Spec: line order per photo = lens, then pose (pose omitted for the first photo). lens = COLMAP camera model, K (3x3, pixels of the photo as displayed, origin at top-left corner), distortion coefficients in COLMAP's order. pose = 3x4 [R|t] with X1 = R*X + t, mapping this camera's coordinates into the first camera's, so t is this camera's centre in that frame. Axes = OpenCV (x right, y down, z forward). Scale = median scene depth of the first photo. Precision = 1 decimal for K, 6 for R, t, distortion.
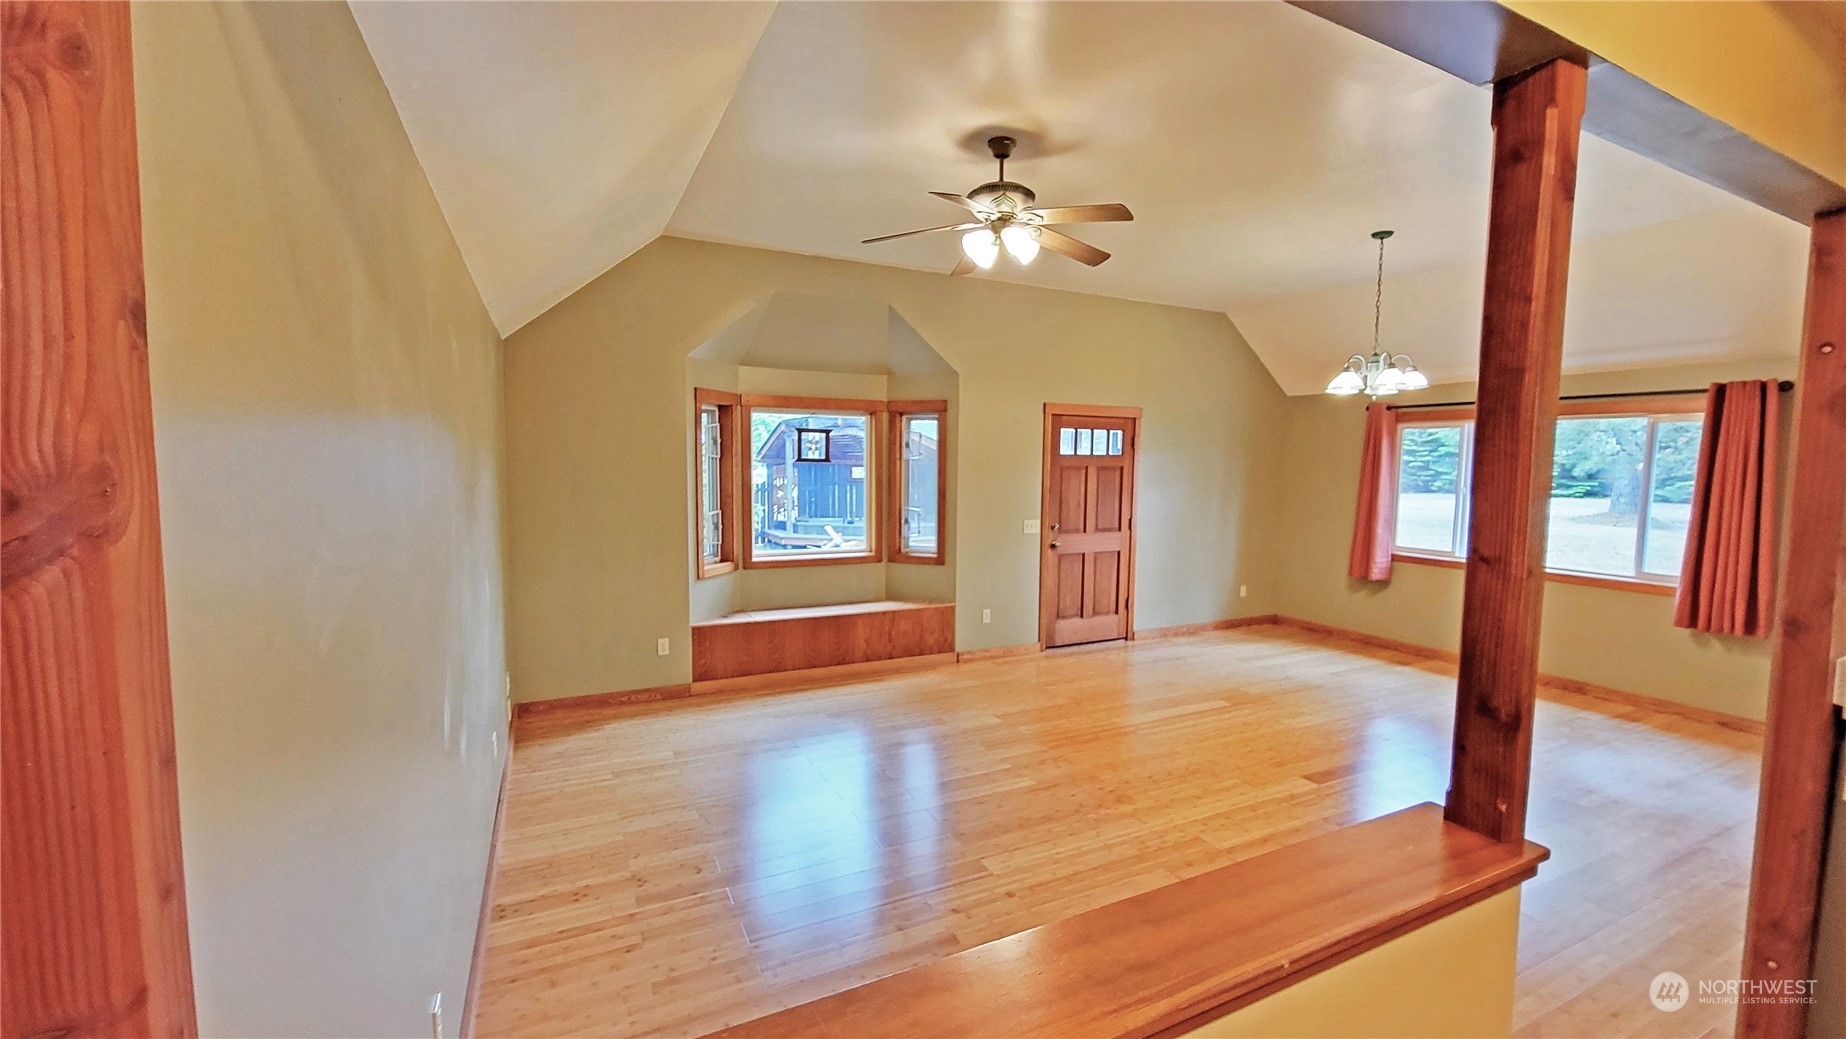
lens RADIAL K [[761.7, 0, 936.1], [0, 761.7, 526.3], [0, 0, 1]] dist [-0.001367, -0.000157]
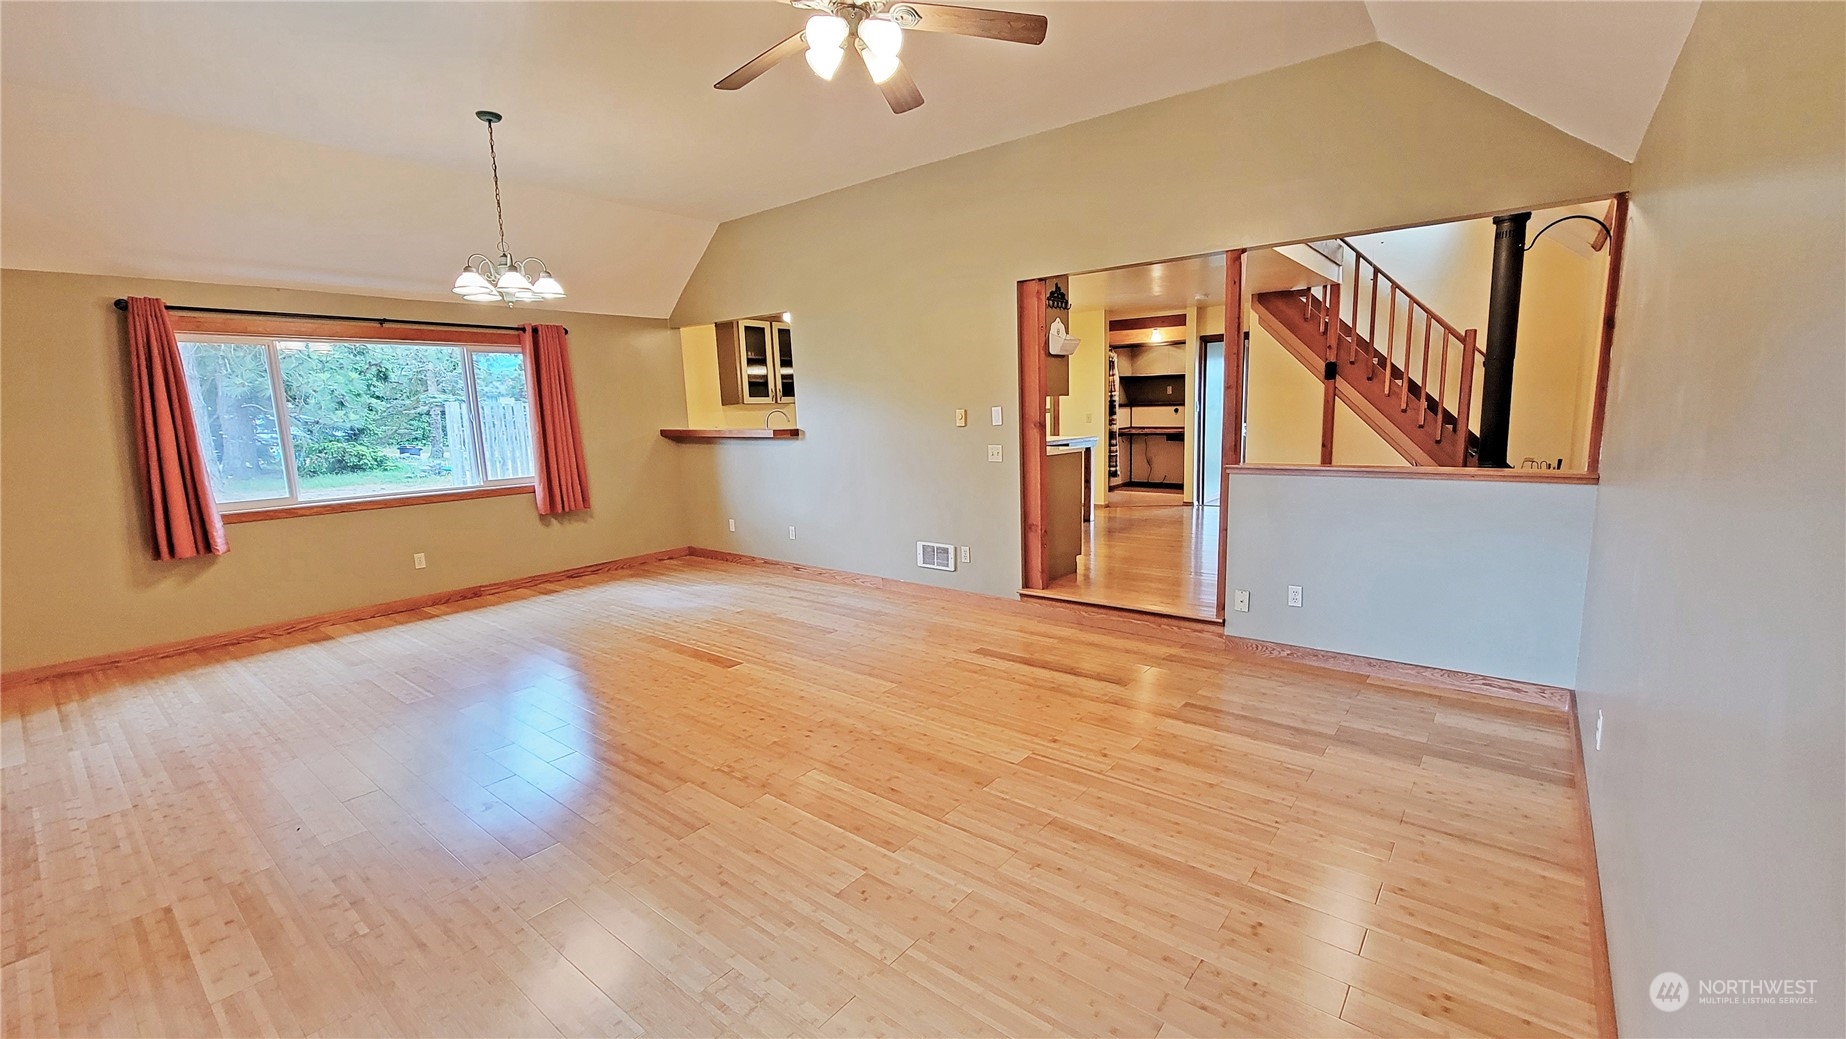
lens RADIAL K [[758.7, 0, 942.4], [0, 758.7, 524.5], [0, 0, 1]] dist [-0.000075, 0.000188]
pose [[-0.429065, -0.141712, 0.892088, -0.364148], [0.100473, 0.974000, 0.203048, -0.035059], [-0.897668, 0.176752, -0.403671, 0.710313]]
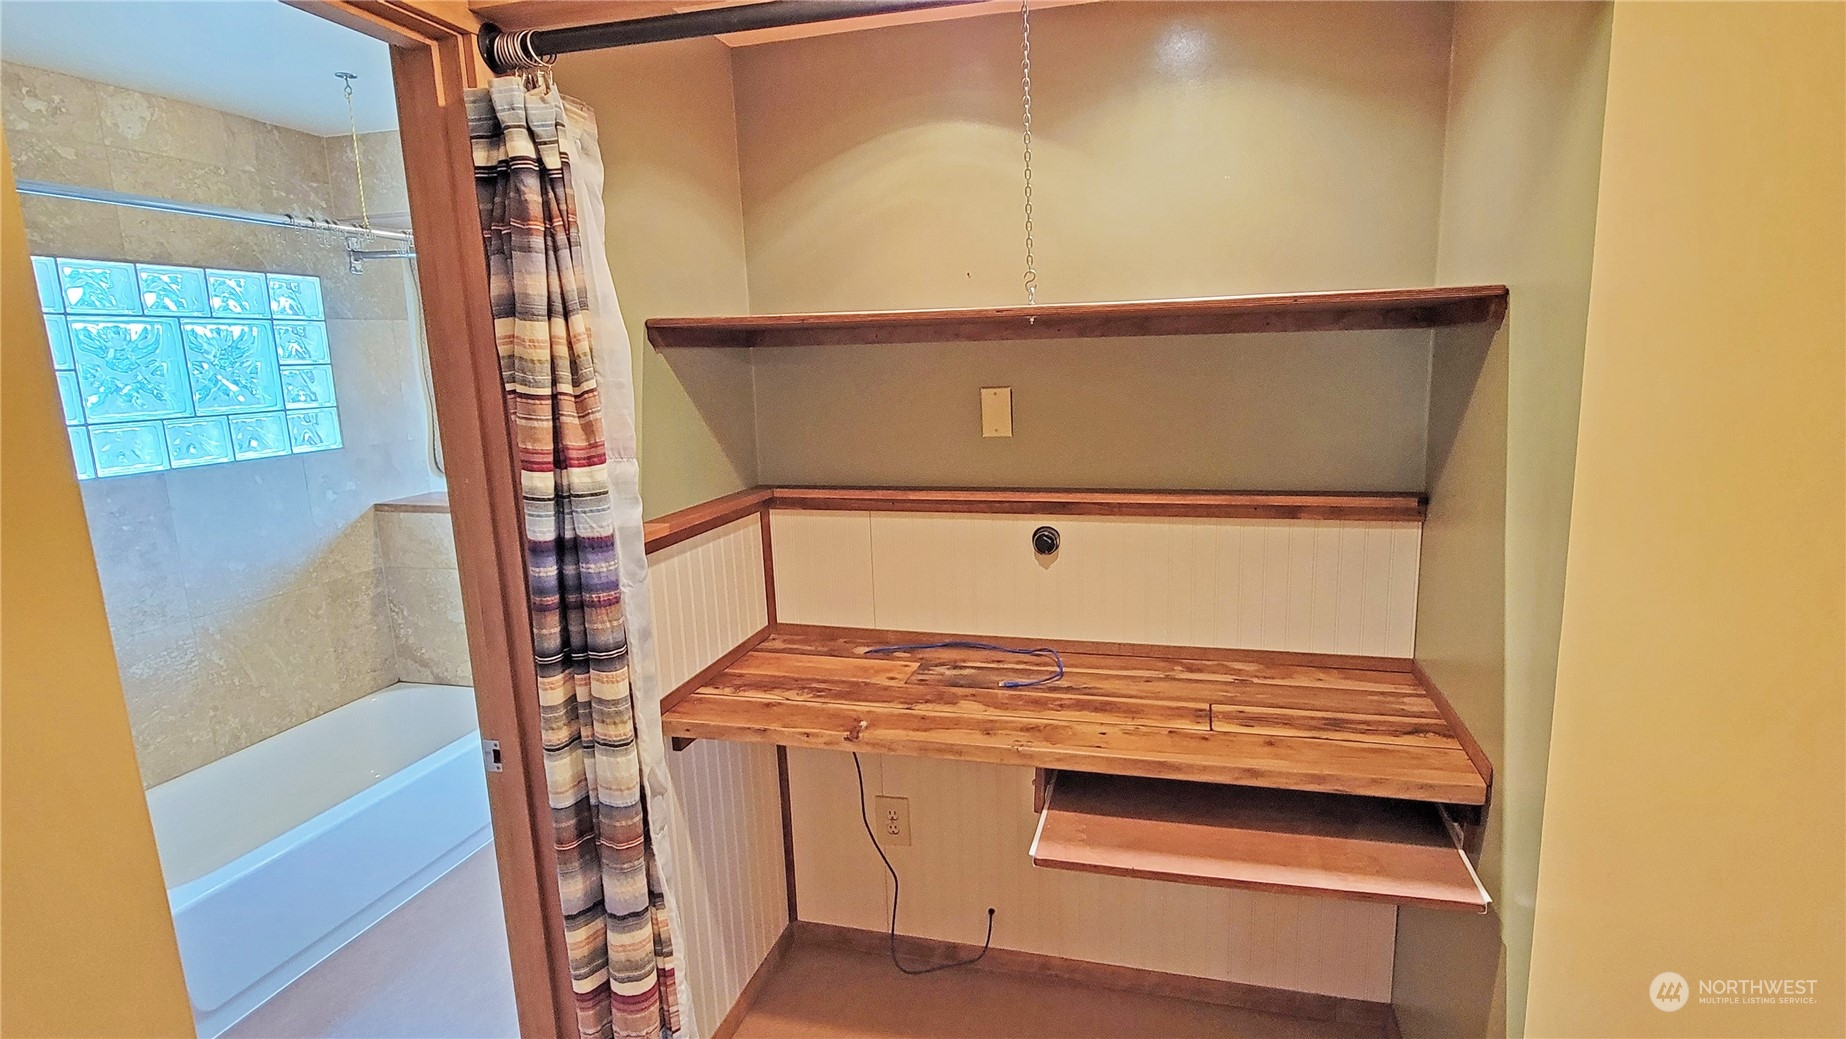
lens RADIAL K [[910.2, 0, 923.0], [0, 910.2, 519.5], [0, 0, 1]] dist [-0.002241, -0.000253]
pose [[-0.746778, -0.109846, 0.655939, 0.792636], [0.080119, 0.964225, 0.252688, 0.022319], [-0.660229, 0.241255, -0.711262, -0.242662]]
